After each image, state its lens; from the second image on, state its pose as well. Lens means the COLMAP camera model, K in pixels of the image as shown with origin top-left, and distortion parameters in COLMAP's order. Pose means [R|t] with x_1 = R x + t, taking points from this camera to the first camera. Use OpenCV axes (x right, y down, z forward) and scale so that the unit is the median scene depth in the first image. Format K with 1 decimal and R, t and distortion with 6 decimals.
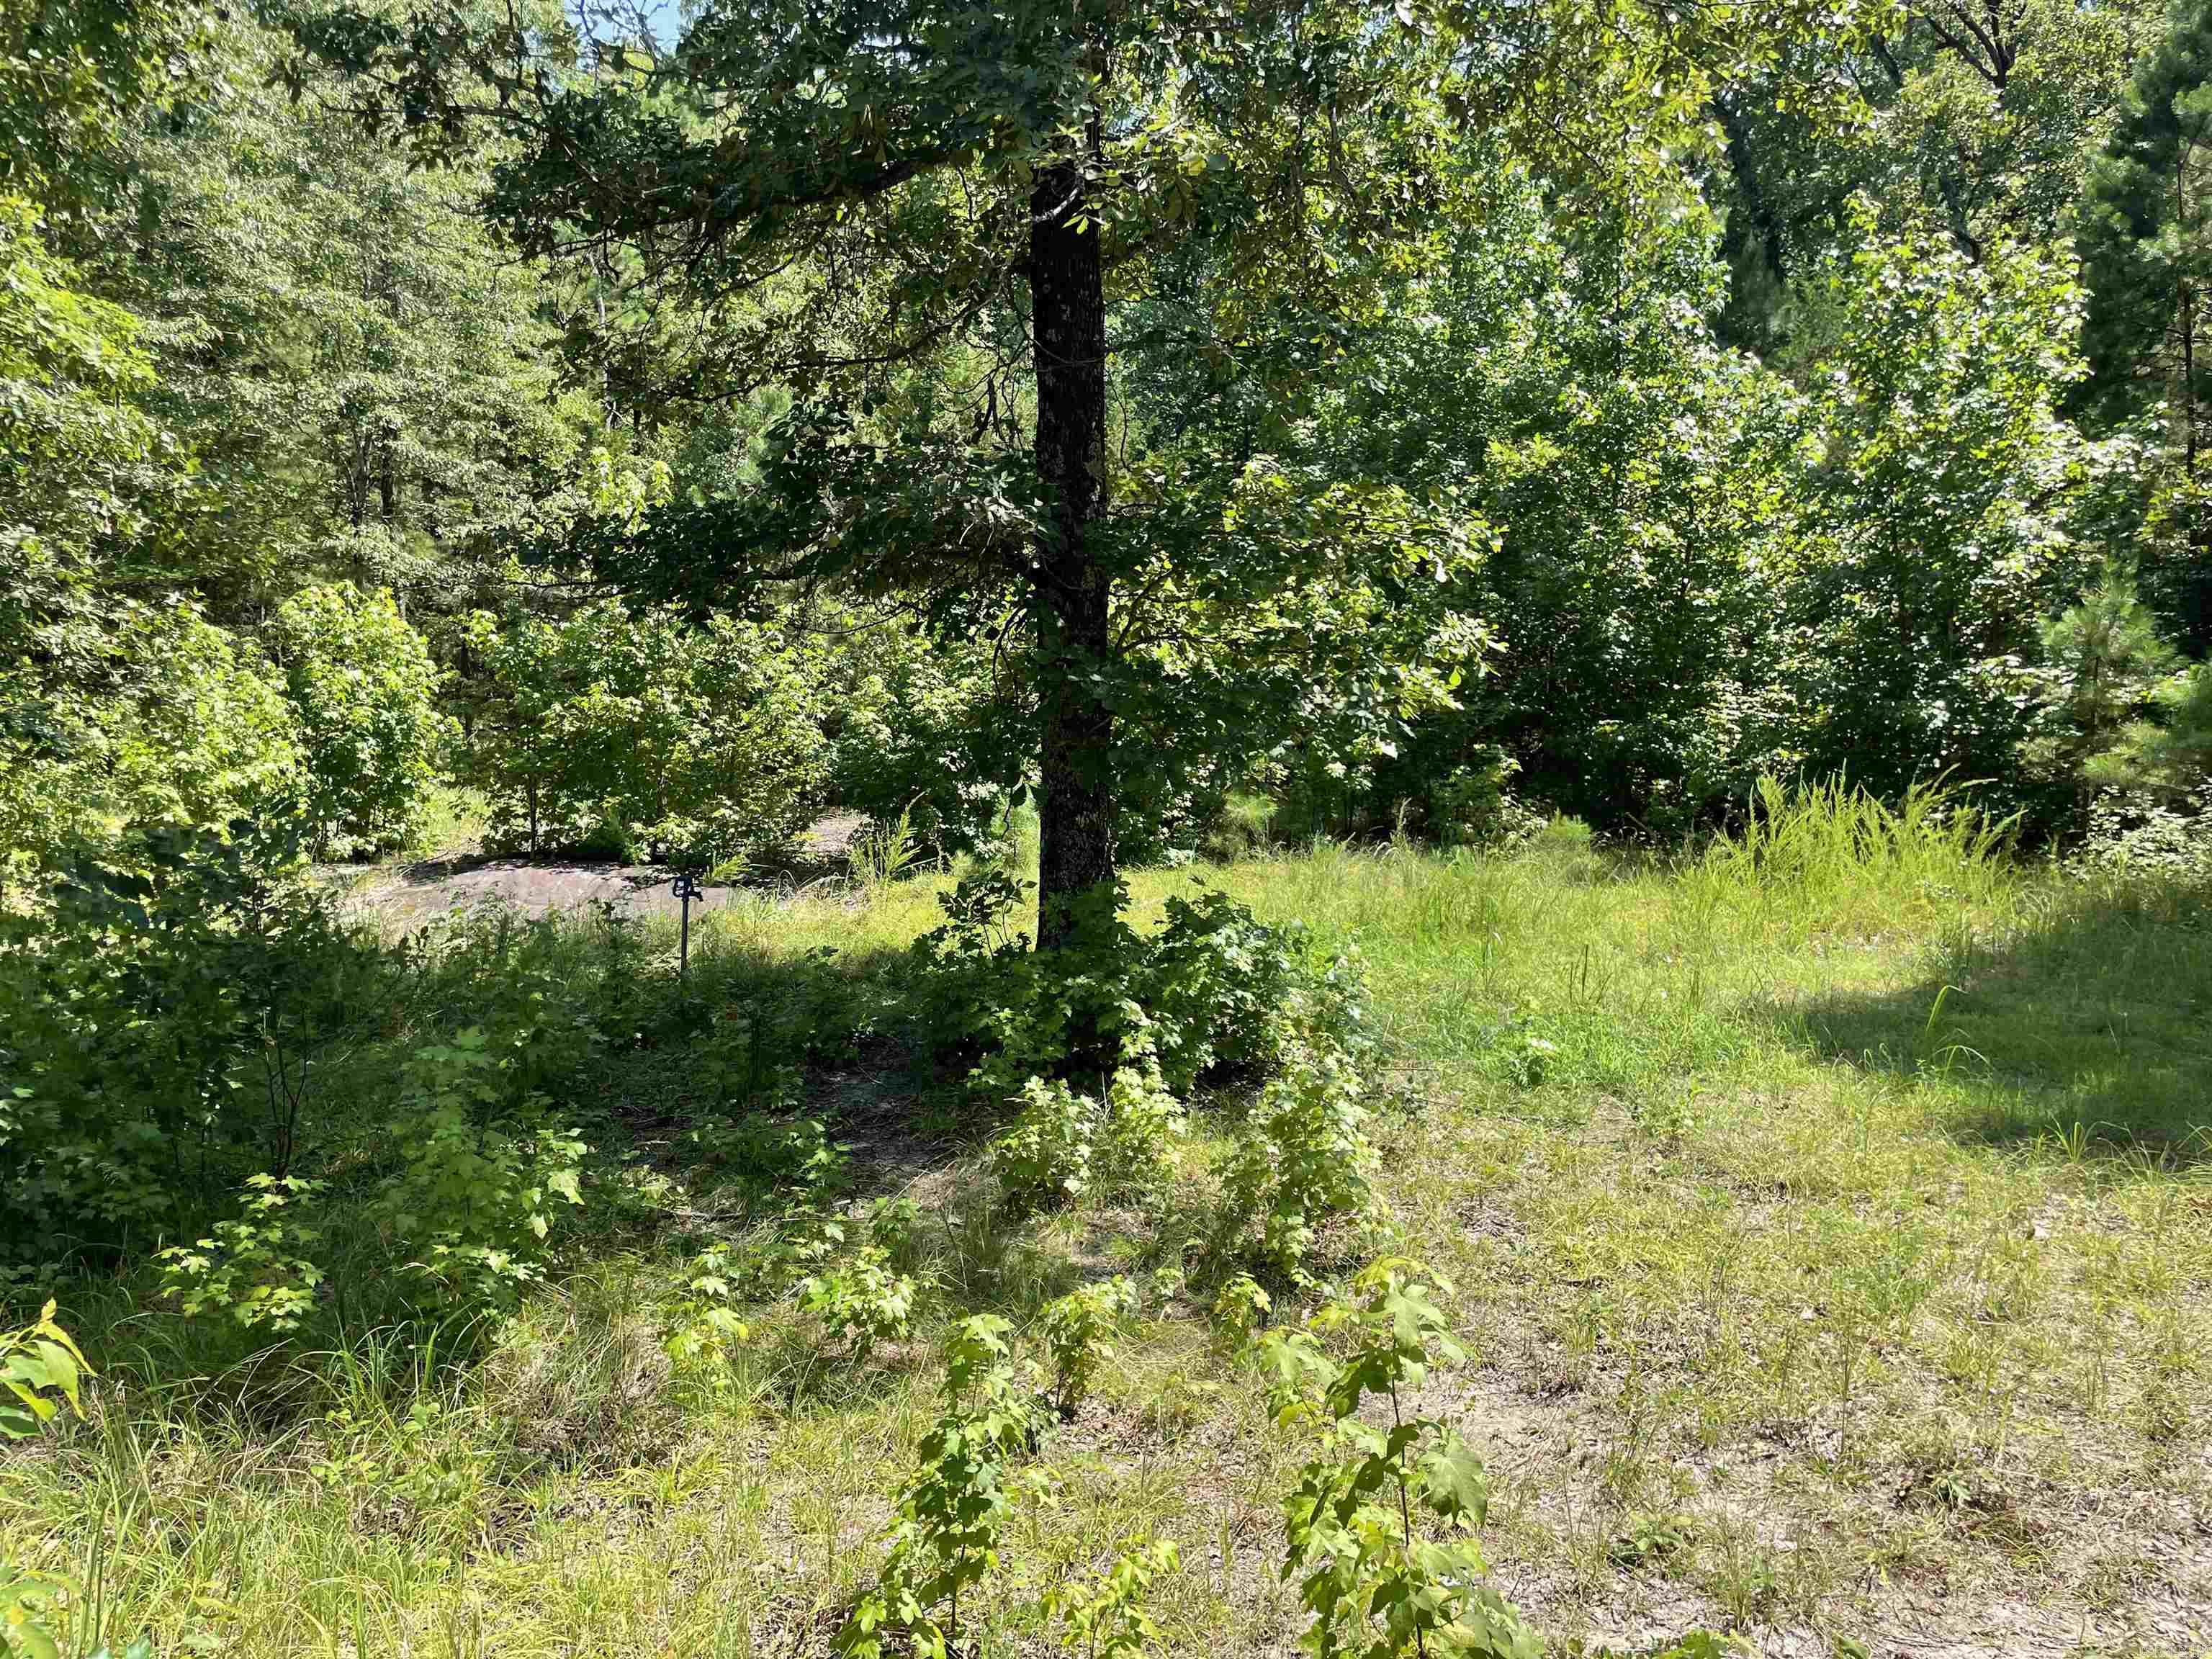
lens RADIAL K [[1676.4, 0, 1104.9], [0, 1676.4, 857.5], [0, 0, 1]] dist [0.091444, -0.122230]
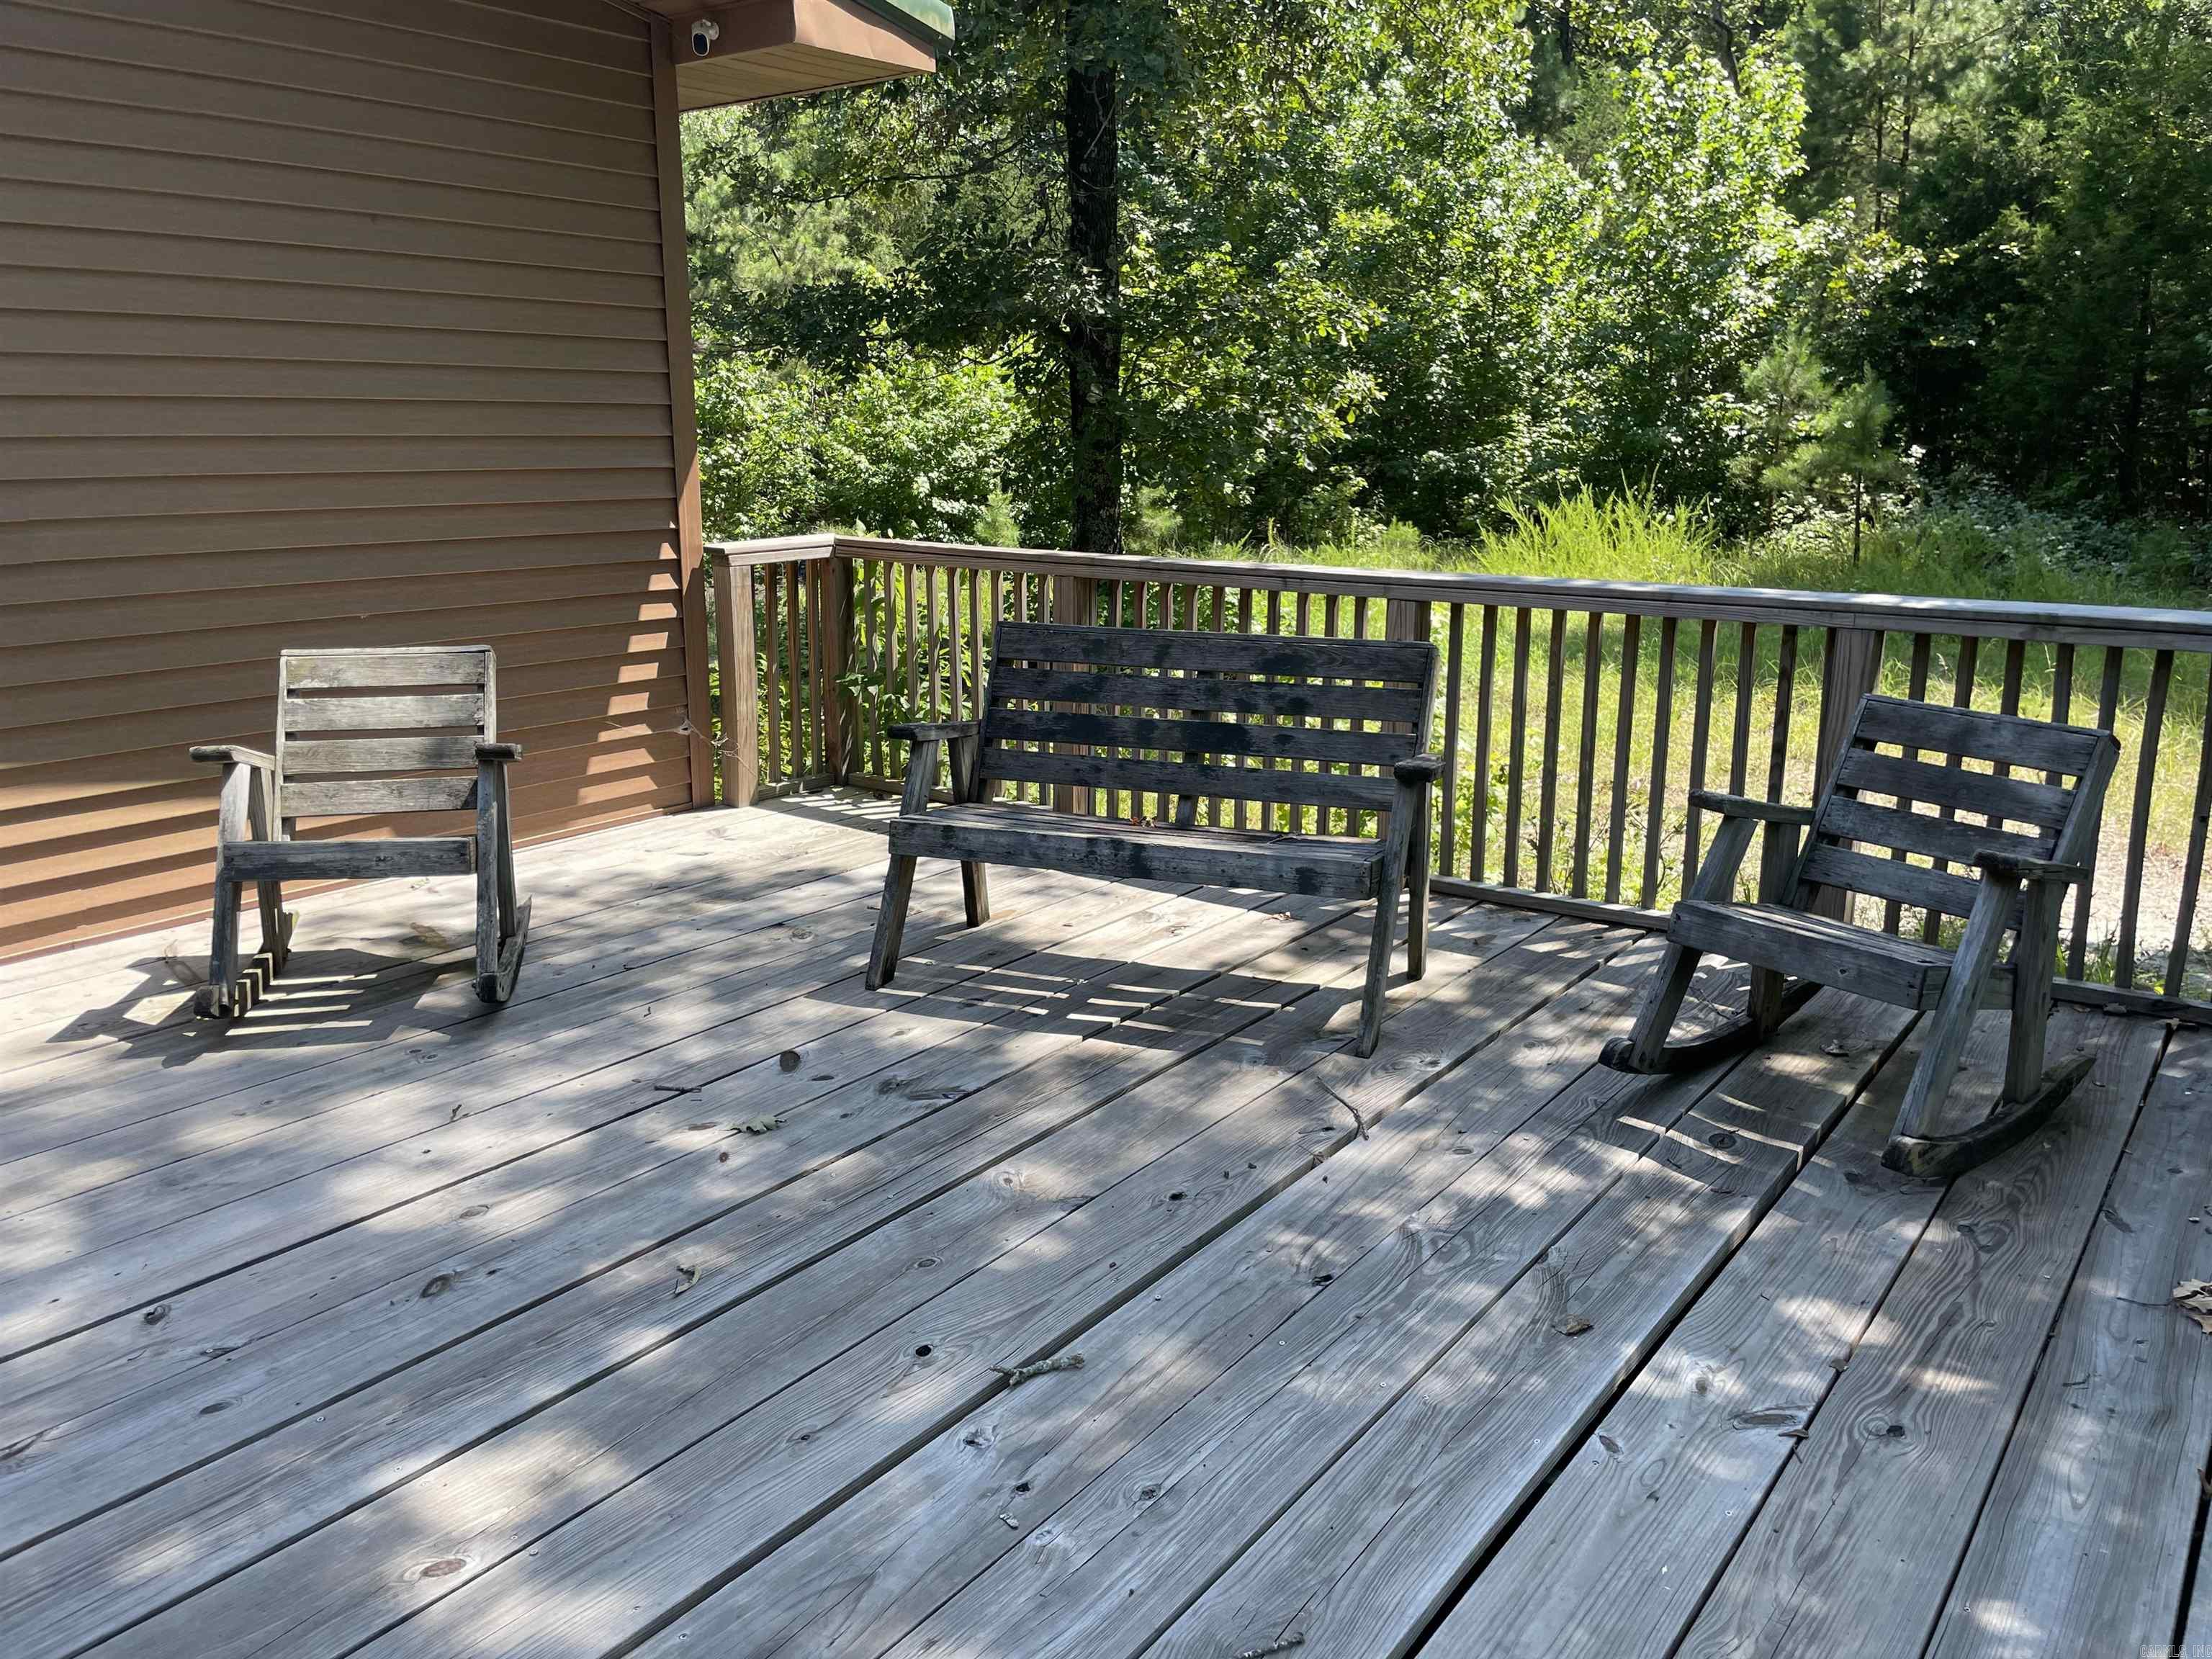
lens RADIAL K [[1676.4, 0, 1099.0], [0, 1676.4, 828.8], [0, 0, 1]] dist [0.091444, -0.122230]
pose [[0.993559, -0.029833, 0.109316, -0.112859], [0.014709, 0.990513, 0.136631, 0.029646], [-0.112355, -0.134143, 0.984572, -0.300602]]
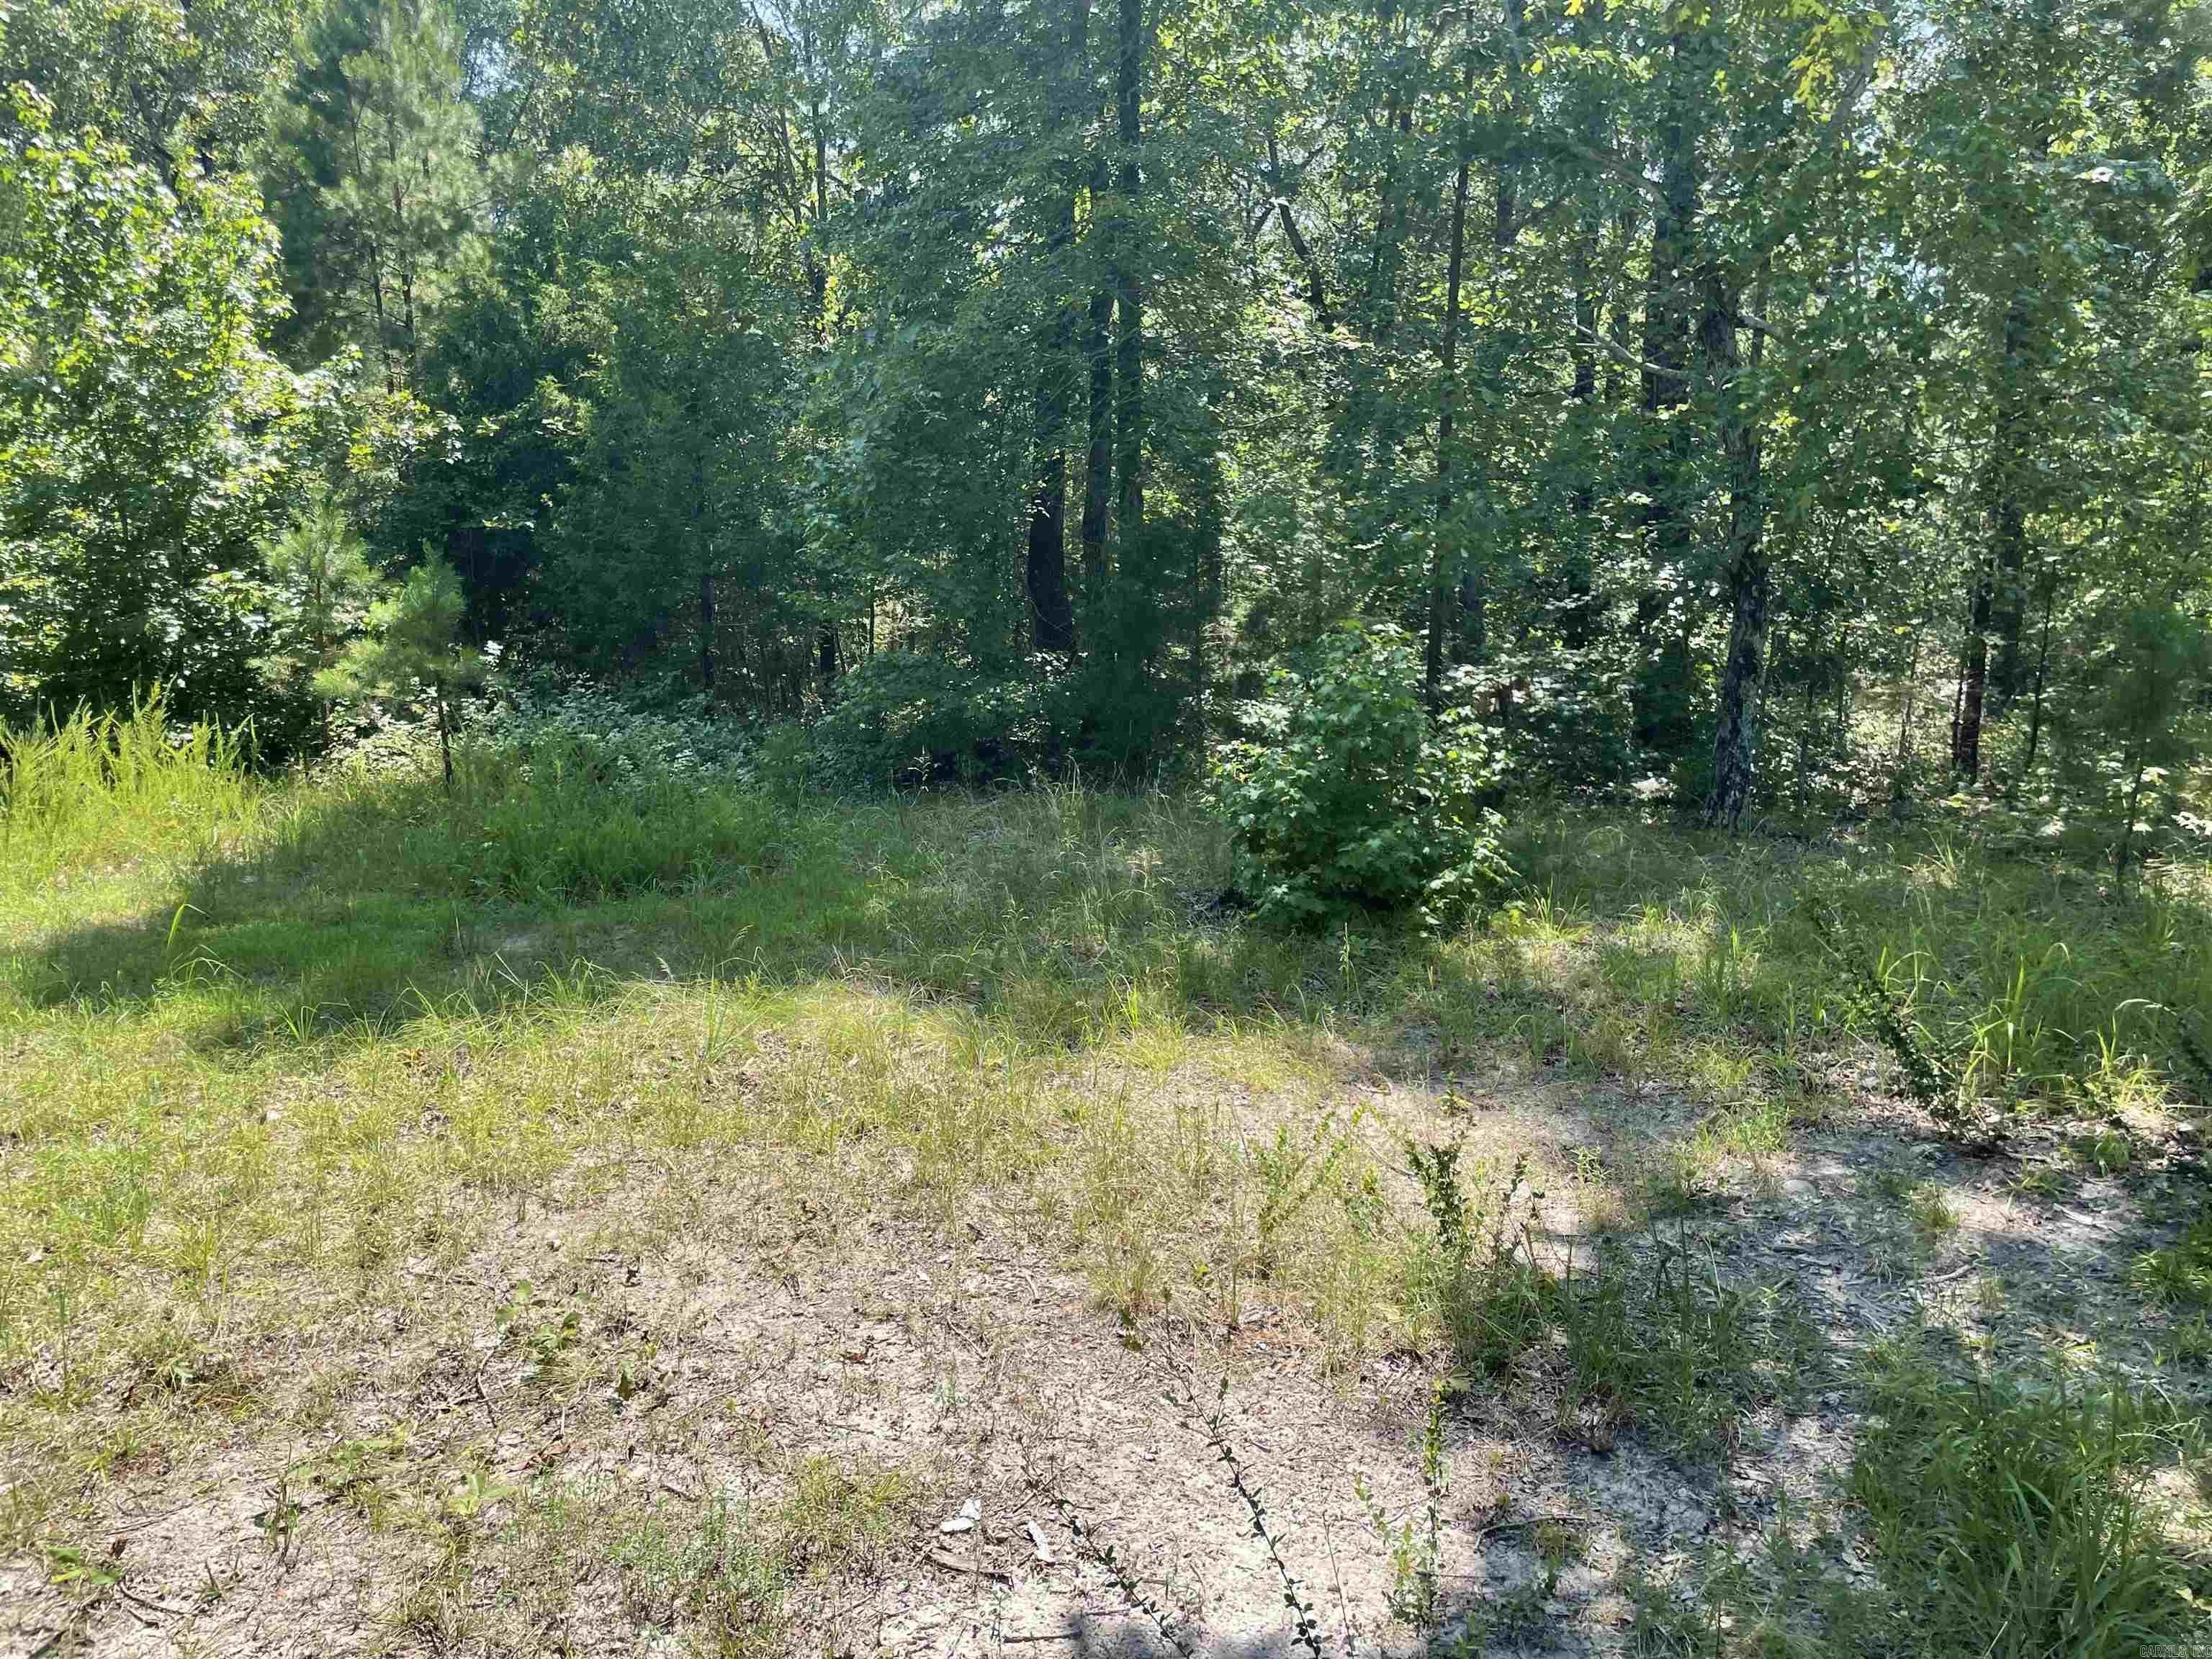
lens RADIAL K [[1676.4, 0, 1110.3], [0, 1676.4, 802.4], [0, 0, 1]] dist [0.091444, -0.122230]
pose [[0.593860, -0.093994, 0.799059, 0.010641], [0.083078, 0.995008, 0.055299, 0.003726], [-0.800268, 0.033544, 0.598704, -0.028067]]
